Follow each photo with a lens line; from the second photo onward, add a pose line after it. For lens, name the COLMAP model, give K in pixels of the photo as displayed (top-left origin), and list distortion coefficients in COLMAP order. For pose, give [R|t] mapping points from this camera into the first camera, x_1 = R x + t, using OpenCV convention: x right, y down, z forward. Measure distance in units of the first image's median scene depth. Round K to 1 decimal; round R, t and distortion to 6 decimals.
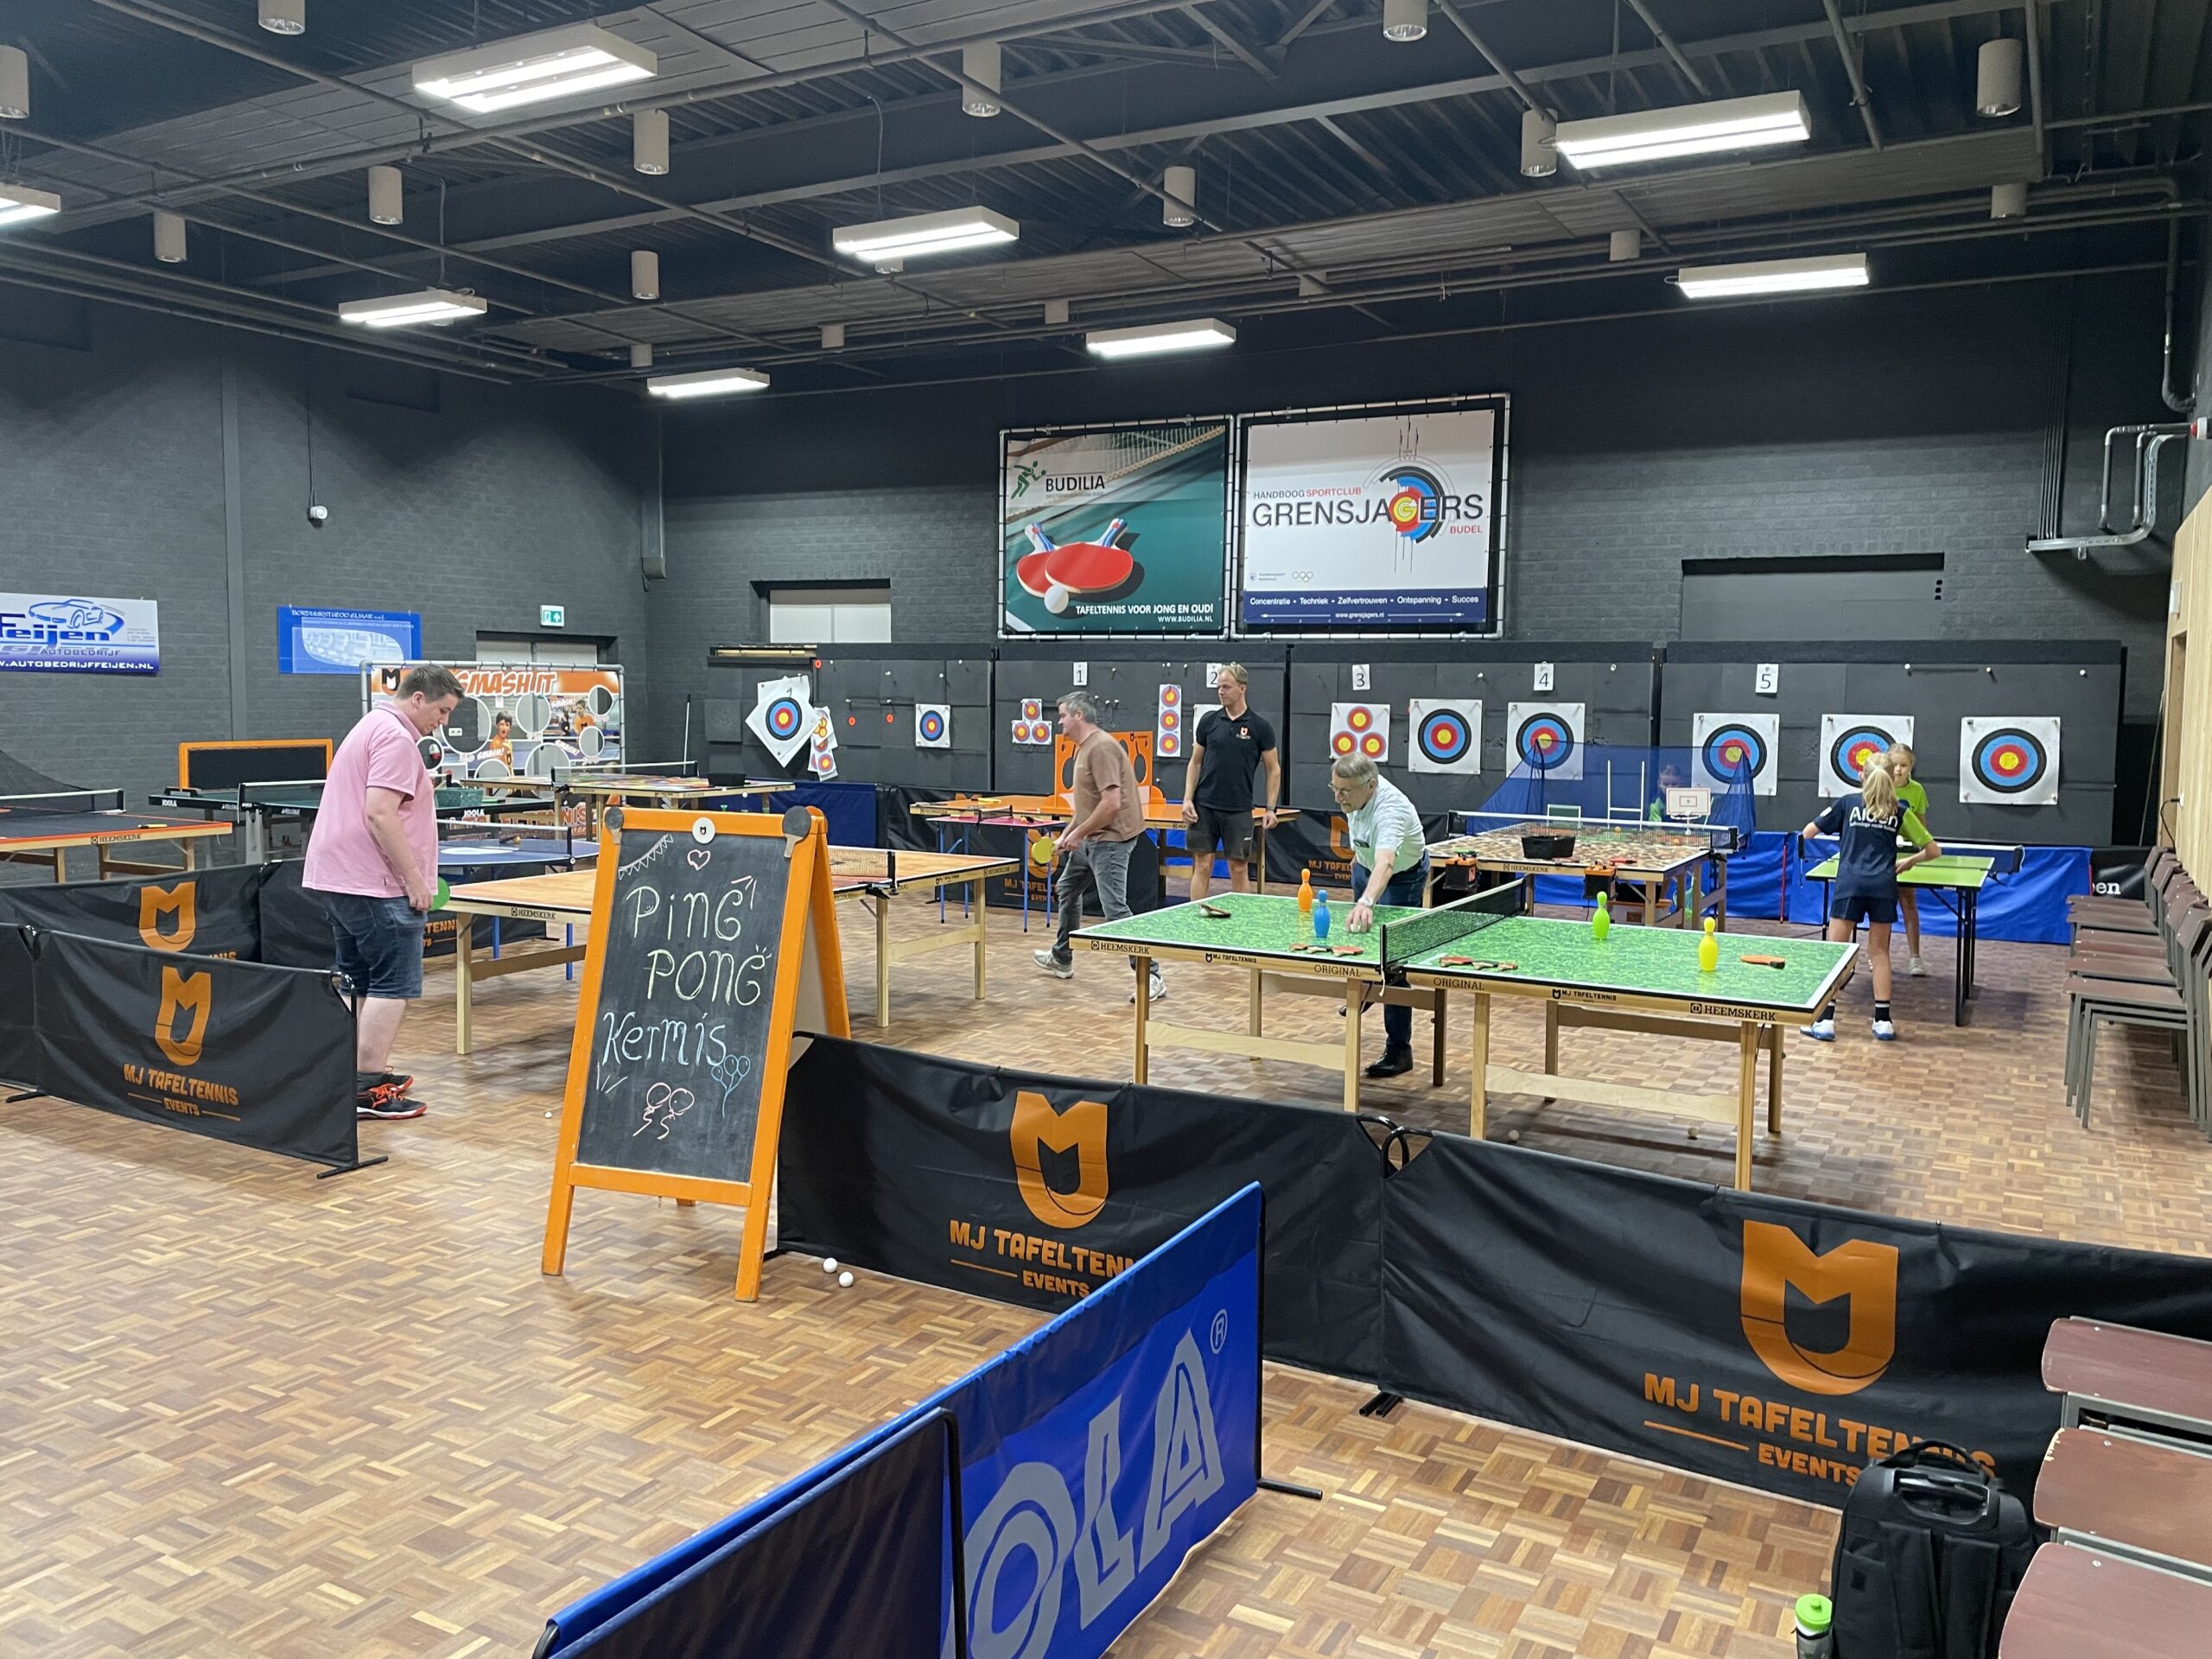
lens RADIAL K [[1673.0, 0, 1114.2], [0, 1673.0, 843.0], [0, 0, 1]] dist [0.012903, -0.044478]
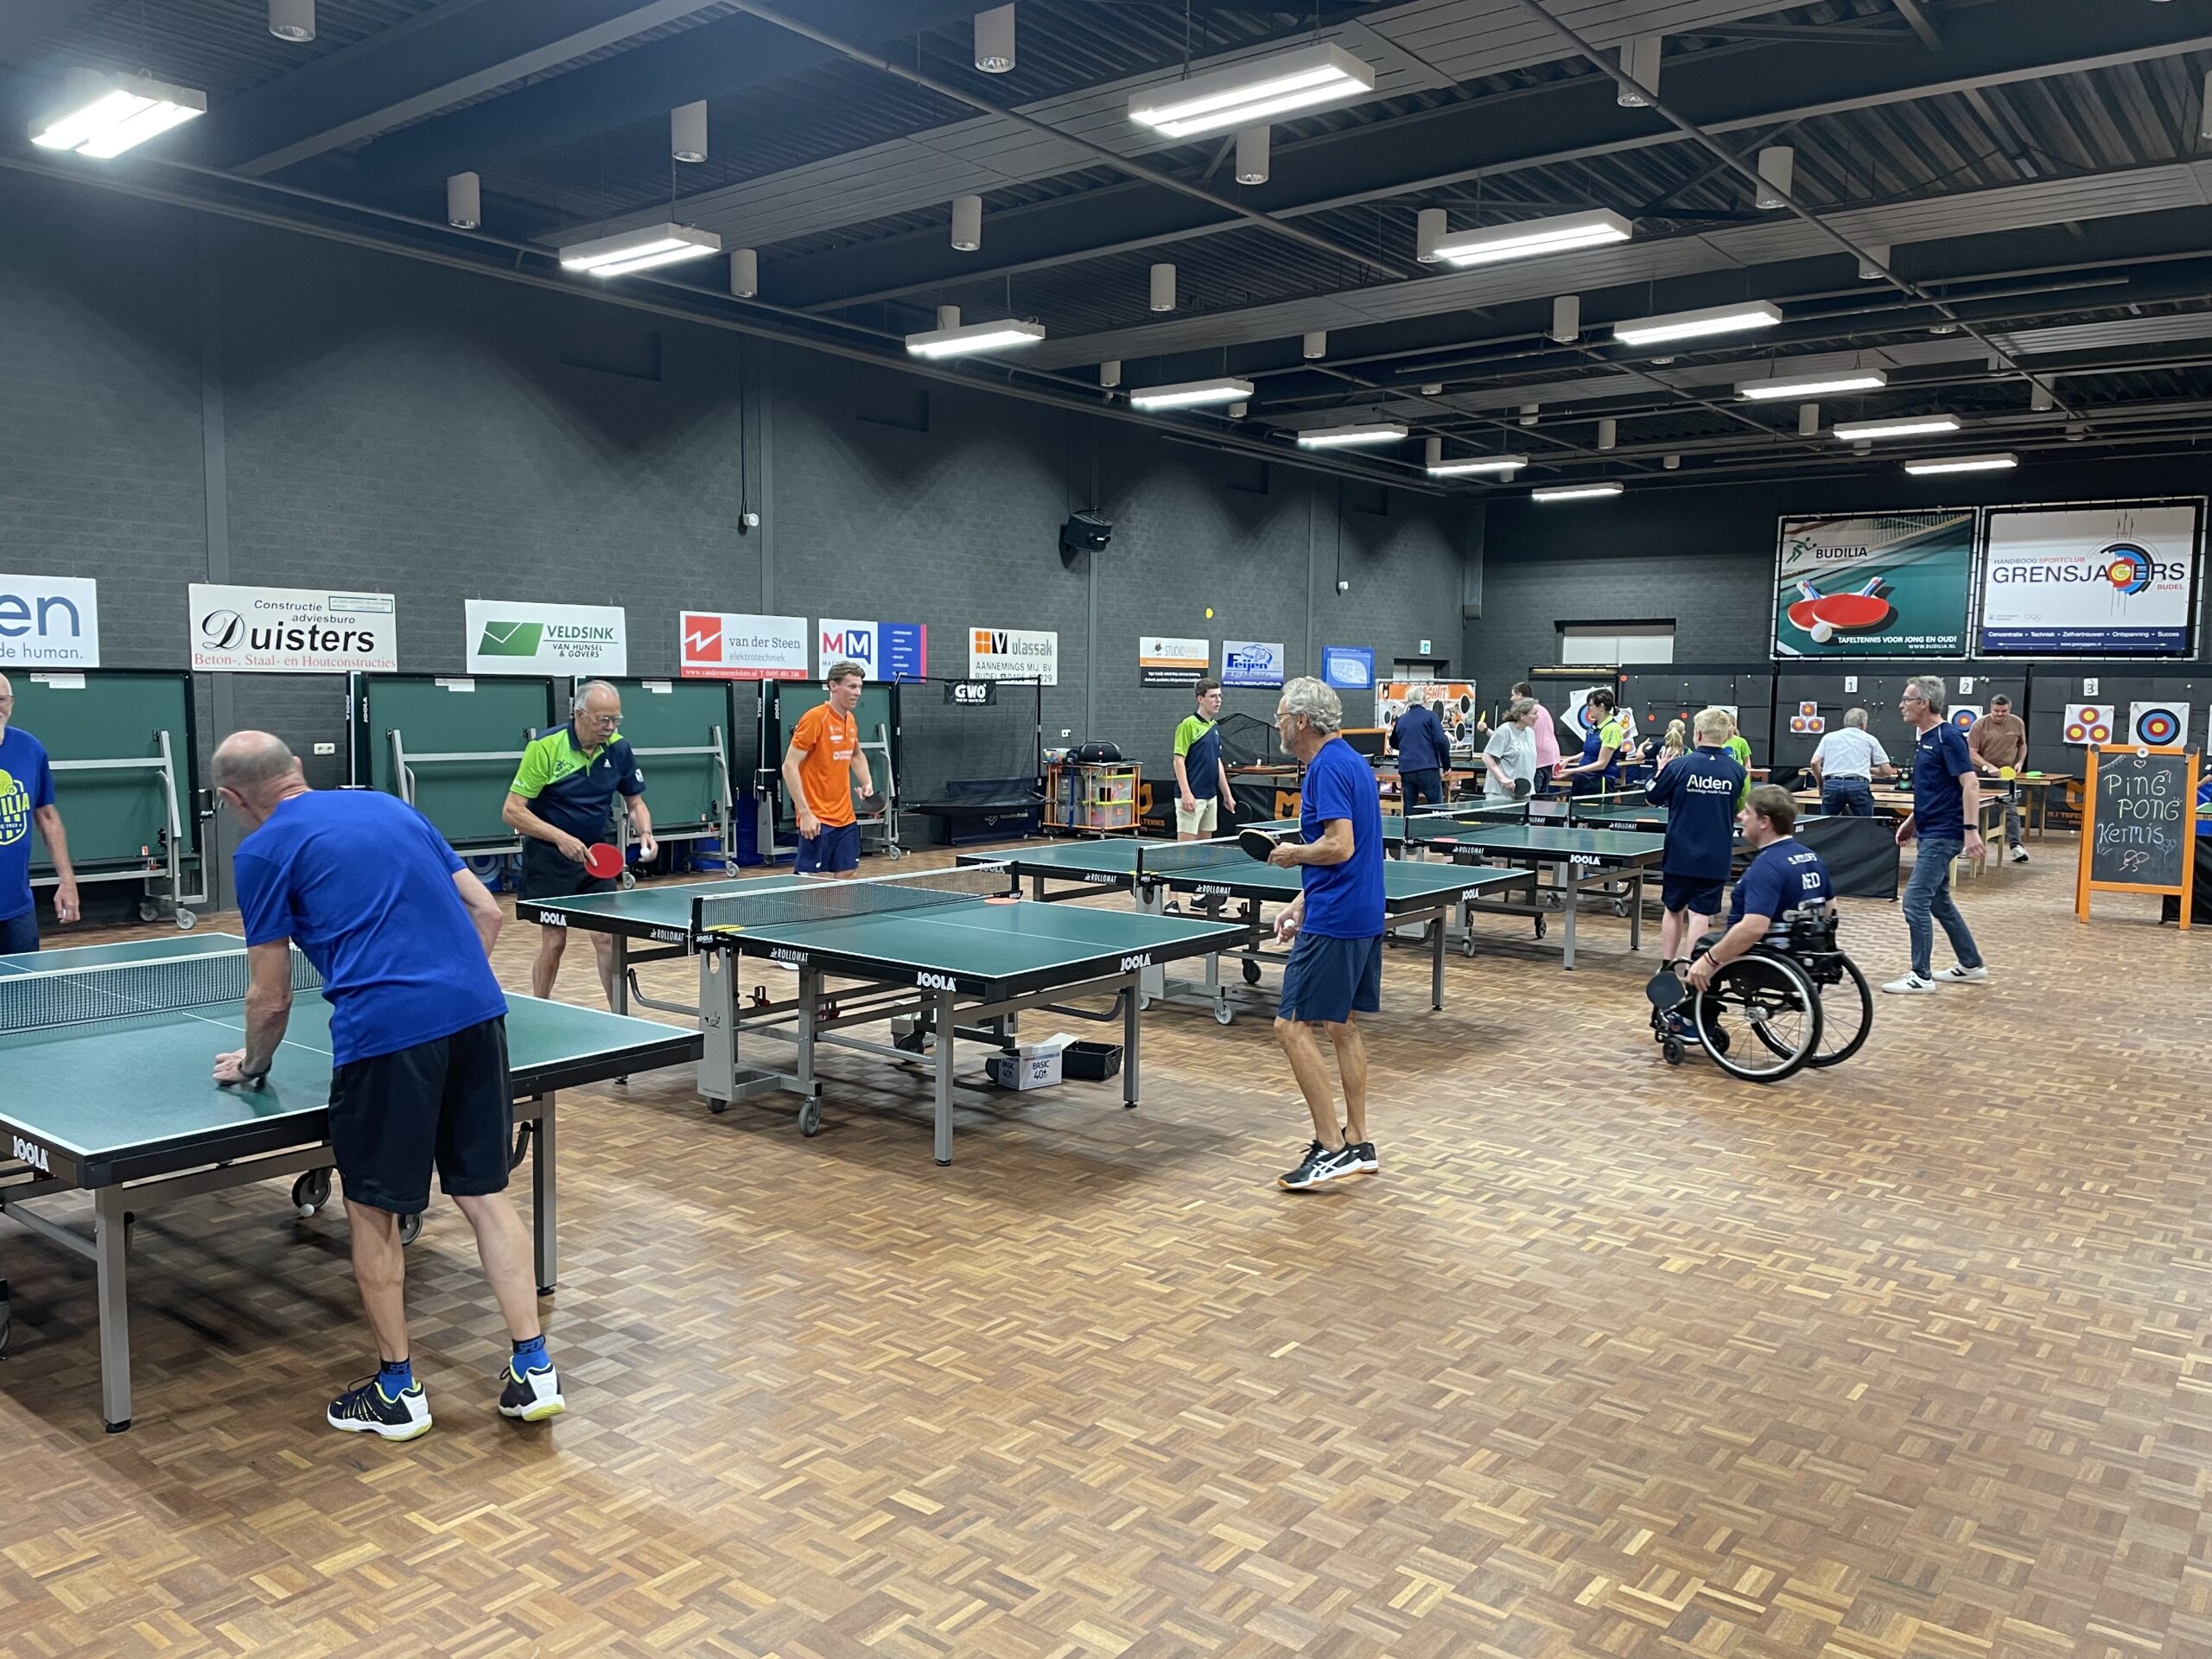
lens RADIAL K [[1673.0, 0, 1088.6], [0, 1673.0, 826.3], [0, 0, 1]] dist [0.012903, -0.044478]
pose [[0.982357, 0.009737, -0.186760, -0.404781], [-0.011894, 0.999875, -0.010434, 0.044898], [0.186635, 0.012471, 0.982350, -0.553624]]
